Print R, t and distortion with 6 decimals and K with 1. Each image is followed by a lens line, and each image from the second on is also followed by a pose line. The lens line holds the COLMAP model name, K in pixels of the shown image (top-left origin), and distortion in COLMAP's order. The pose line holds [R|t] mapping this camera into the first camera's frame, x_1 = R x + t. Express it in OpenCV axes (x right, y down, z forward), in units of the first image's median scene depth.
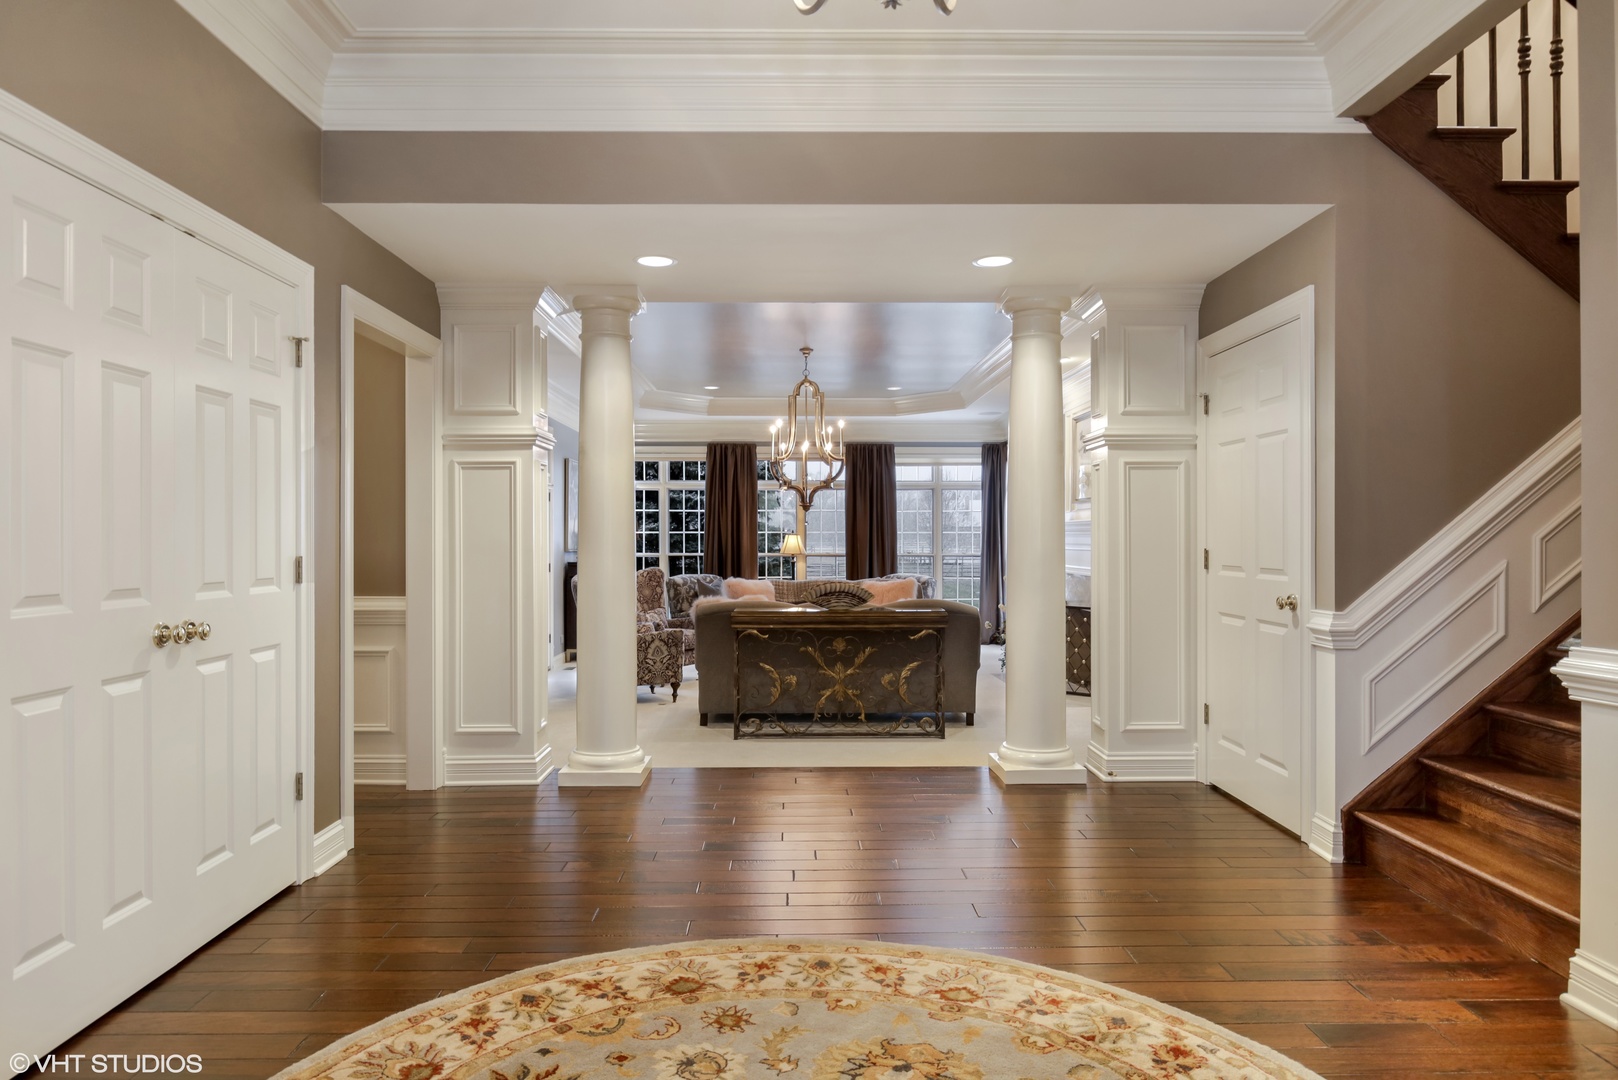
lens RADIAL K [[1025.2, 0, 809.9], [0, 1025.2, 539.7], [0, 0, 1]] dist [0.000425, 0.000008]
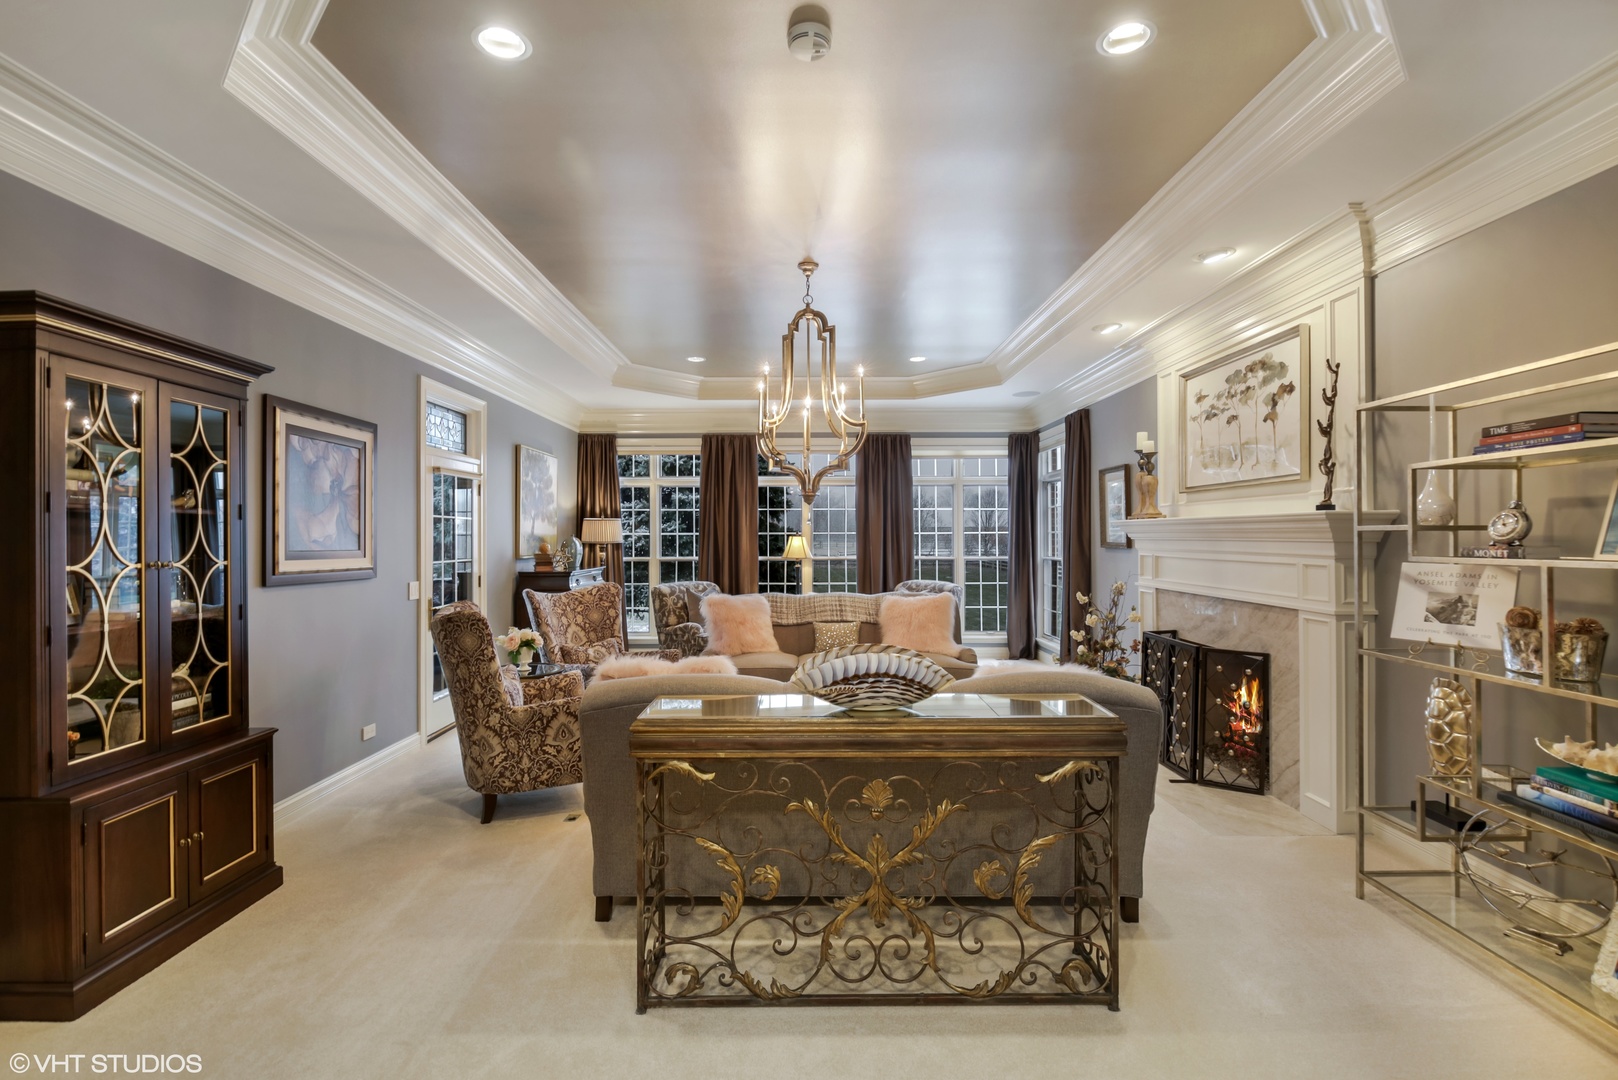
lens RADIAL K [[732.9, 0, 805.4], [0, 732.9, 537.9], [0, 0, 1]] dist [0.000205, -0.000476]
pose [[0.999806, -0.004096, -0.019246, 0.002406], [0.004123, 0.999991, 0.001355, -0.004222], [0.019240, -0.001434, 0.999814, 0.365150]]
